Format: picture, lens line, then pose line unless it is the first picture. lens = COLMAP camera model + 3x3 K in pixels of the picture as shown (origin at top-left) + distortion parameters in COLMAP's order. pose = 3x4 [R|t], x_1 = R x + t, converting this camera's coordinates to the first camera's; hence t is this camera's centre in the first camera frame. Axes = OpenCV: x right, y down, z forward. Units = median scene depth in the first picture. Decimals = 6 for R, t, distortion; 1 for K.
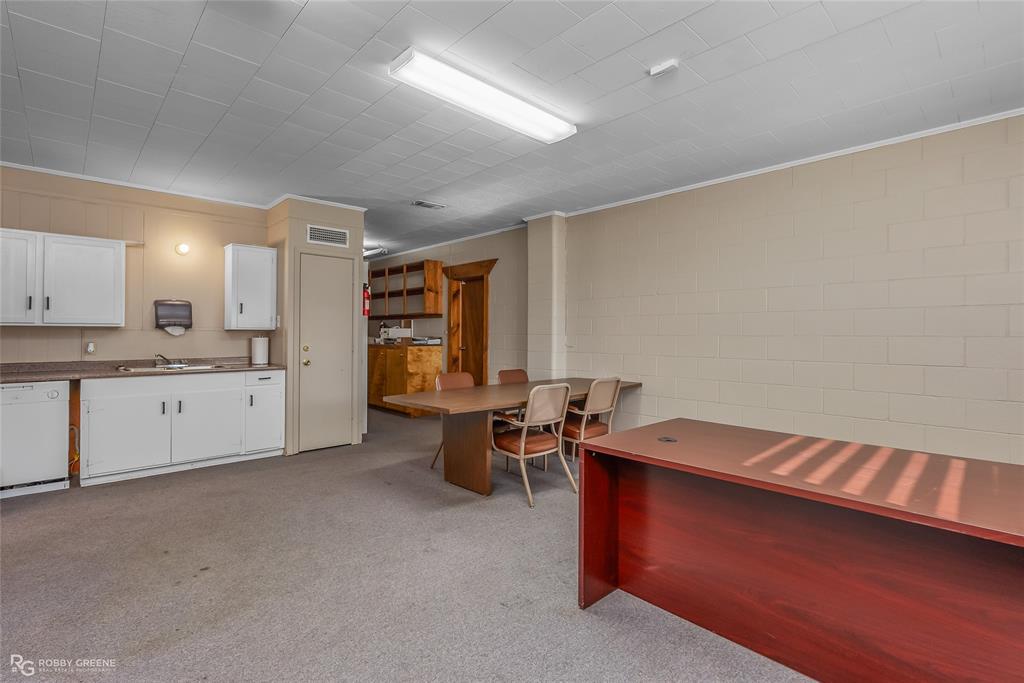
lens RADIAL K [[465.5, 0, 510.9], [0, 465.5, 333.7], [0, 0, 1]] dist [-0.007191, 0.000362]
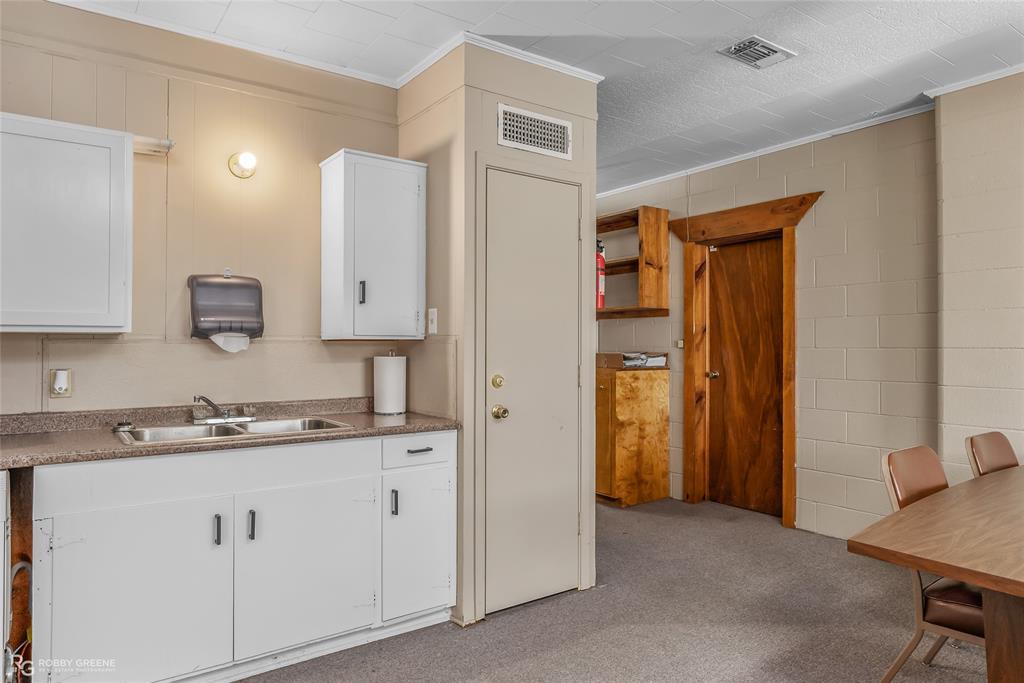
lens RADIAL K [[638.8, 0, 512.0], [0, 638.8, 341.5], [0, 0, 1]] dist [-0.007717, -0.001701]
pose [[0.990062, -0.003822, -0.140579, -0.310971], [0.002923, 0.999974, -0.006606, -0.001942], [0.140600, 0.006129, 0.990047, 0.360150]]
